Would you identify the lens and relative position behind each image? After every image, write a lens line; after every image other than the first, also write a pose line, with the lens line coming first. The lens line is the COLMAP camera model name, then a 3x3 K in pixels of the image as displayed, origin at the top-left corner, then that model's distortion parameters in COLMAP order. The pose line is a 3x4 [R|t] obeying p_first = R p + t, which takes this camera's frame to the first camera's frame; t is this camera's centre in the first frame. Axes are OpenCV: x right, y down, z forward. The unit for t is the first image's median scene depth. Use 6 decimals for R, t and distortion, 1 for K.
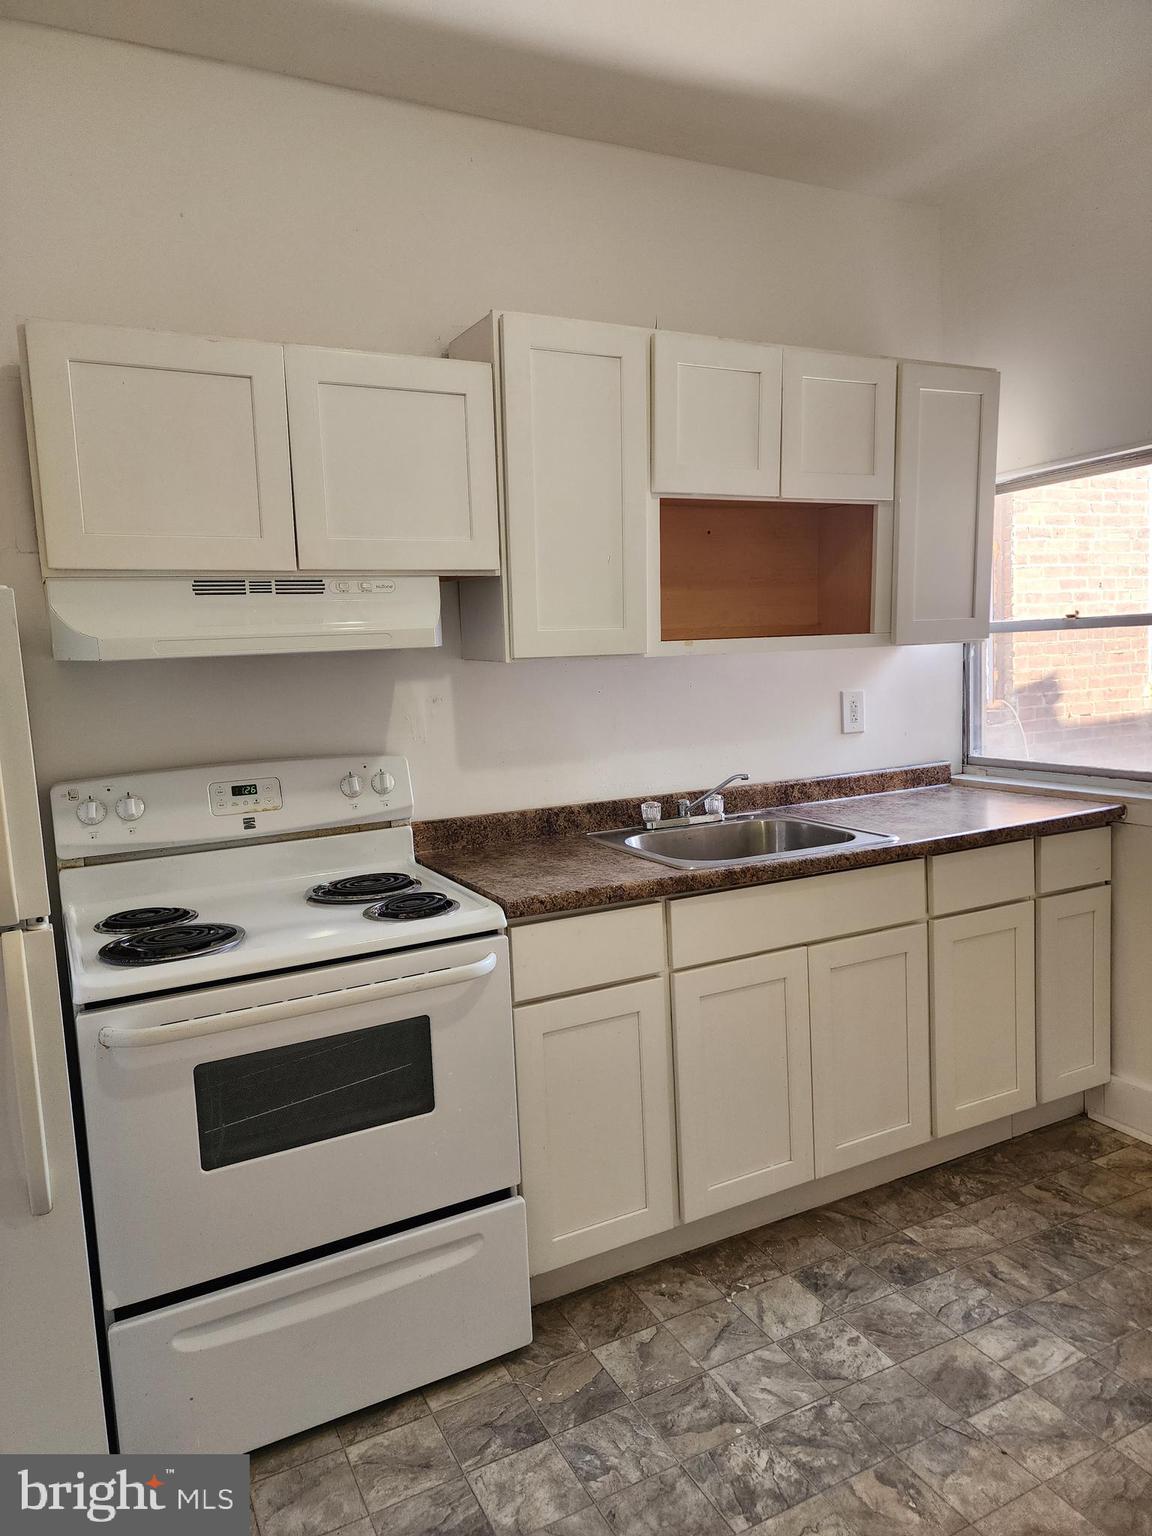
lens RADIAL K [[1028.5, 0, 576.0], [0, 1028.5, 768.0], [0, 0, 1]] dist [0.069339, -0.058327]
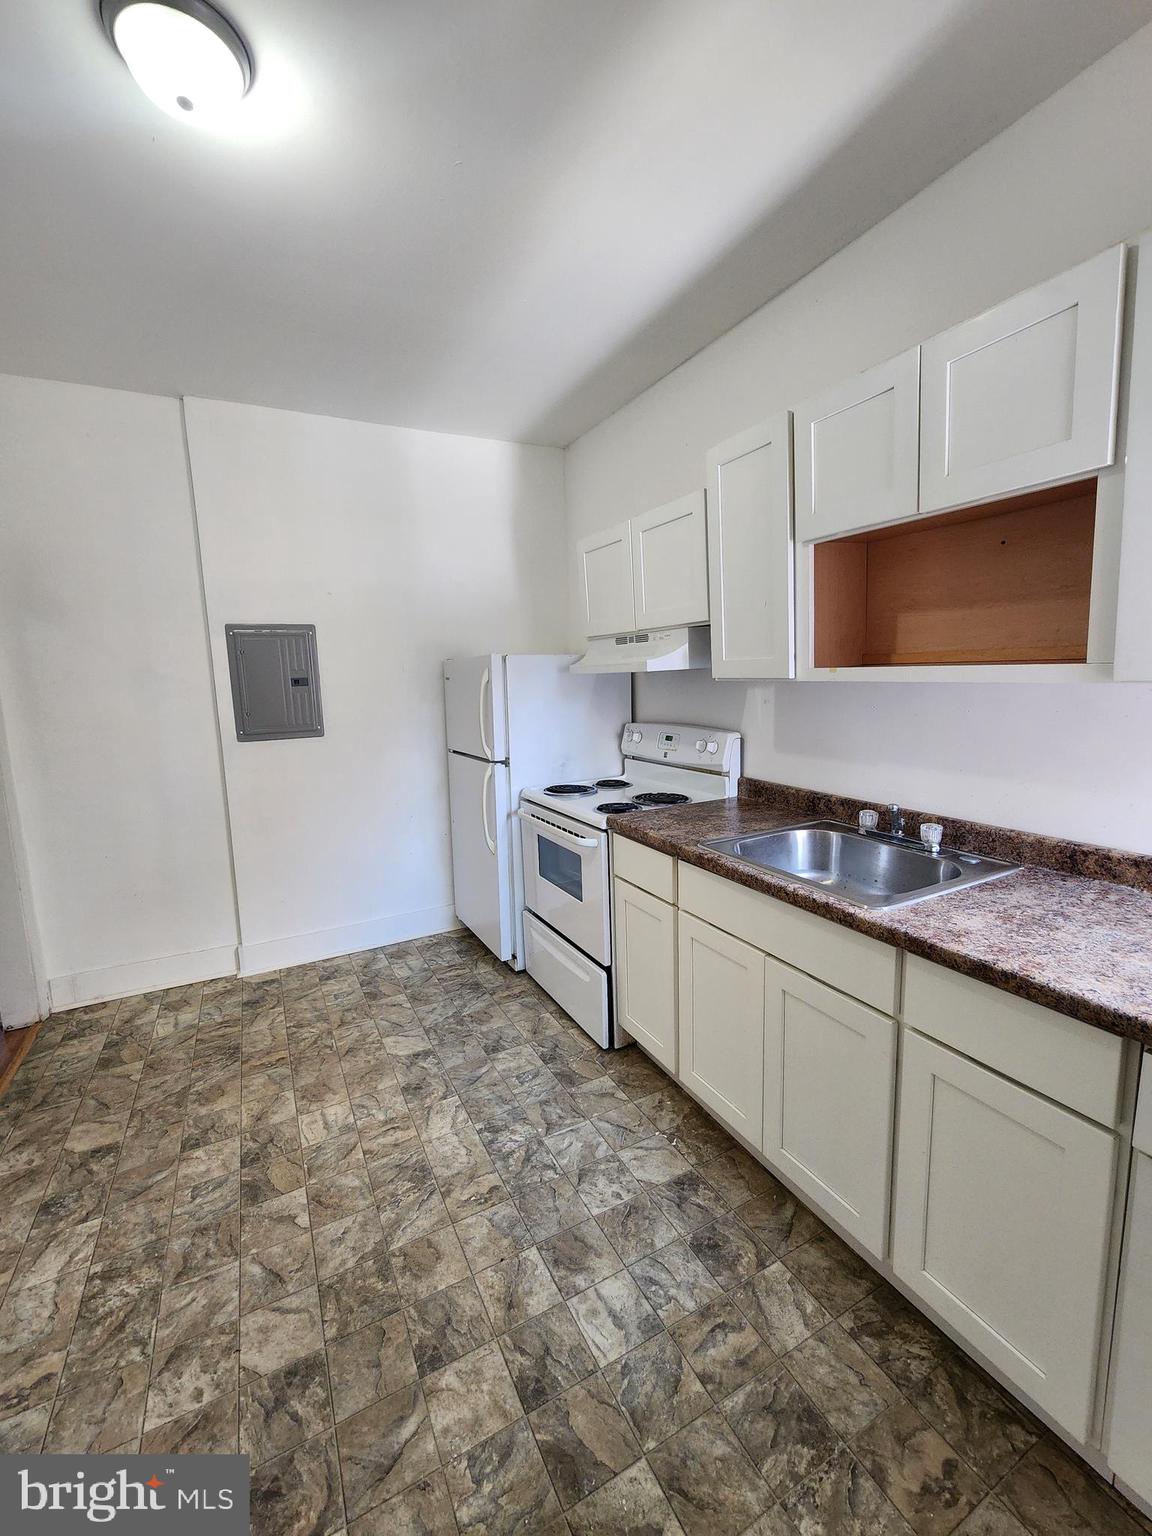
lens RADIAL K [[636.3, 0, 583.9], [0, 636.3, 759.9], [0, 0, 1]] dist [-0.004860, 0.002444]
pose [[0.017152, 0.180858, -0.983360, 0.969130], [-0.079476, 0.980639, 0.178971, -0.157222], [0.996689, 0.075083, 0.031194, 0.876640]]
